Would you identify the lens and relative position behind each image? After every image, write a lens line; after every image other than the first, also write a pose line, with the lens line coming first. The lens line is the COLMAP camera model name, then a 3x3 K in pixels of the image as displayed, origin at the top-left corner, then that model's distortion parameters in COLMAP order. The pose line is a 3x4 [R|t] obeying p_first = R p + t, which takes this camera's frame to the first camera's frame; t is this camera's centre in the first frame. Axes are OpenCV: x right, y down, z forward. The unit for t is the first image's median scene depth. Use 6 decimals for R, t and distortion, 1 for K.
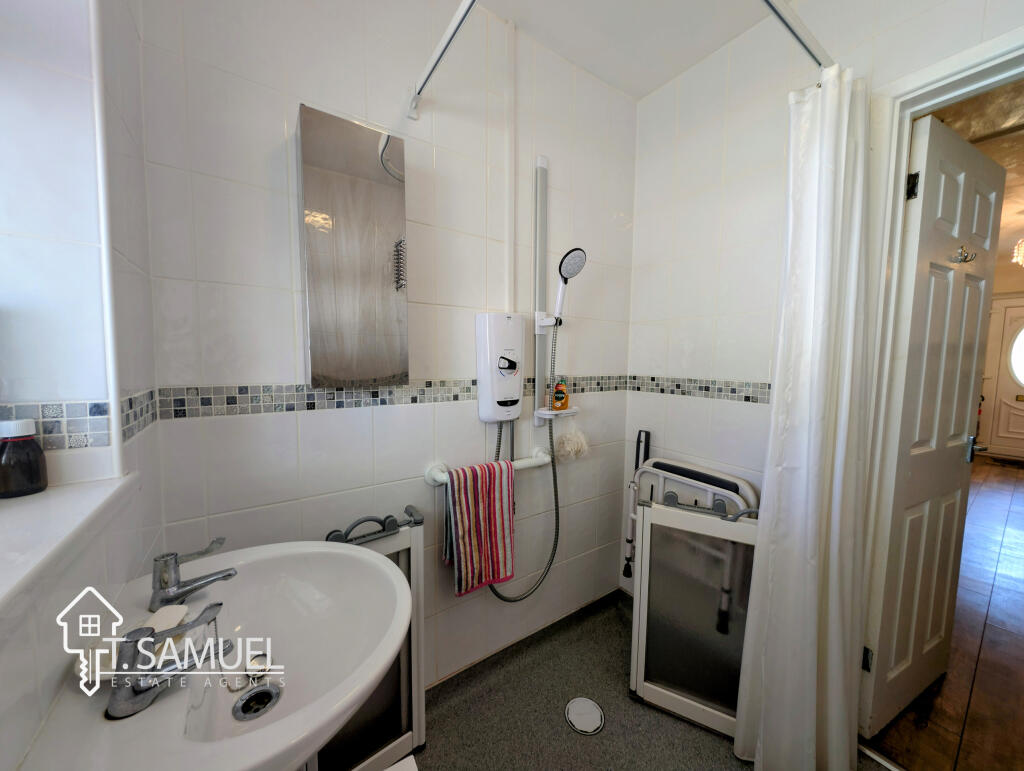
lens RADIAL K [[372.7, 0, 515.9], [0, 372.7, 390.6], [0, 0, 1]] dist [0.000014, -0.000131]
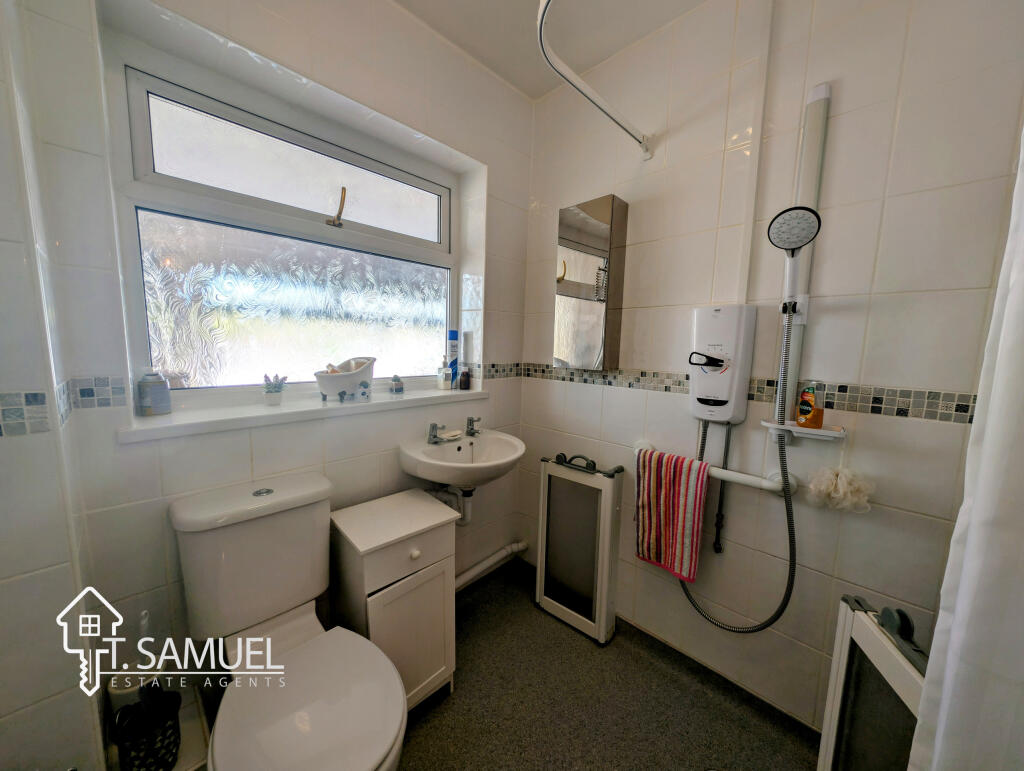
lens RADIAL K [[364.0, 0, 511.8], [0, 364.0, 387.1], [0, 0, 1]] dist [0.000678, -0.000245]
pose [[0.179014, 0.111231, -0.977539, 0.808542], [-0.102834, 0.990262, 0.093847, -0.039875], [0.978458, 0.083724, 0.188709, 0.344282]]
